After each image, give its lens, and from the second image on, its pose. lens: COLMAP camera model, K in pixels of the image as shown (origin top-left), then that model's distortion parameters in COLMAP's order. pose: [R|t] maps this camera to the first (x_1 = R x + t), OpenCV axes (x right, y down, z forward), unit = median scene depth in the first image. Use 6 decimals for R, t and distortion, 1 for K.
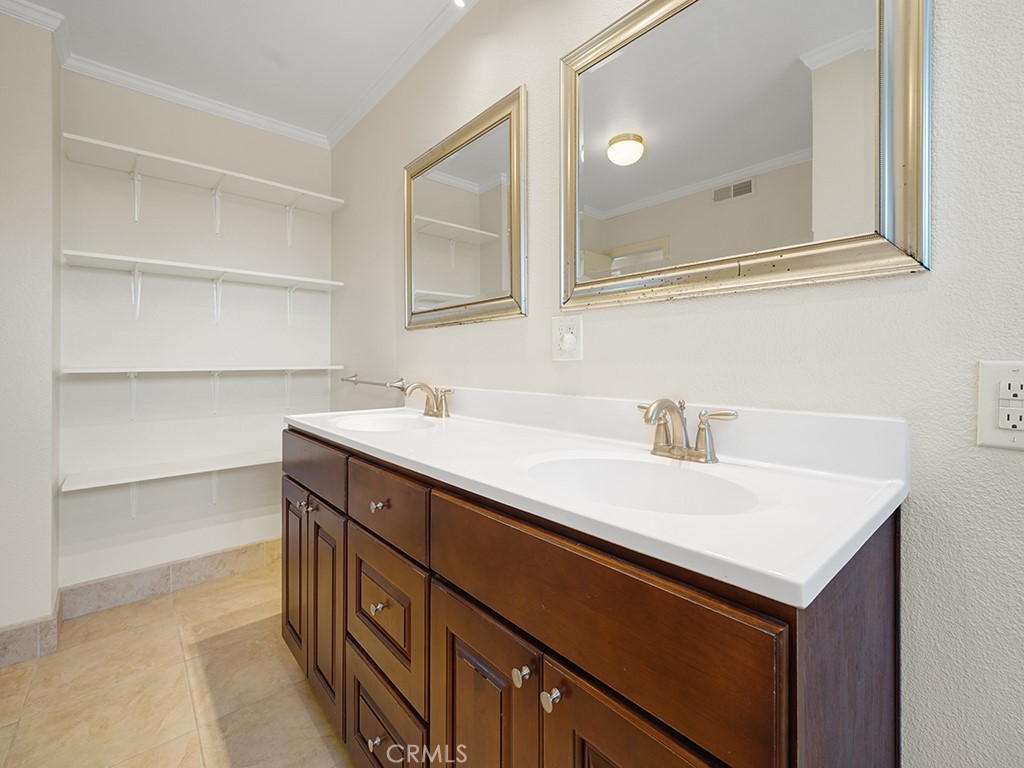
lens RADIAL K [[449.6, 0, 512.6], [0, 449.6, 358.3], [0, 0, 1]] dist [0.000203, 0.000024]
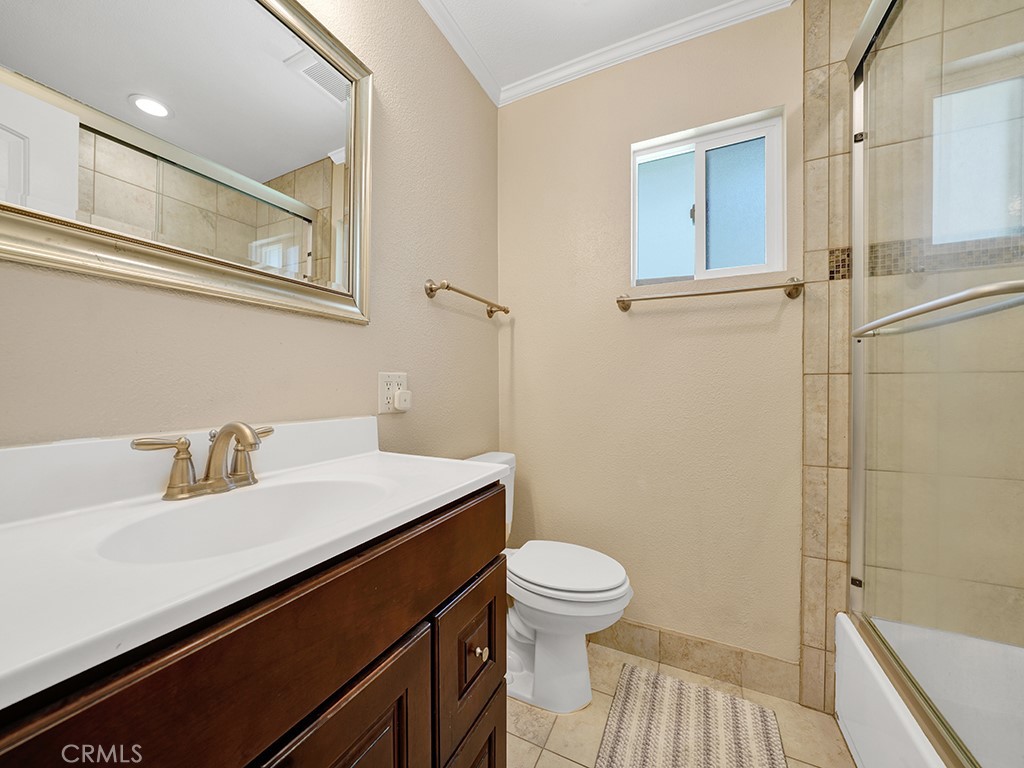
lens RADIAL K [[366.4, 0, 512.5], [0, 366.4, 390.5], [0, 0, 1]] dist [-0.020848, 0.000141]
pose [[-0.401505, -0.004356, 0.915846, -0.633955], [0.002187, 0.999981, 0.005715, 0.017027], [-0.915854, 0.004297, -0.401488, 0.833457]]
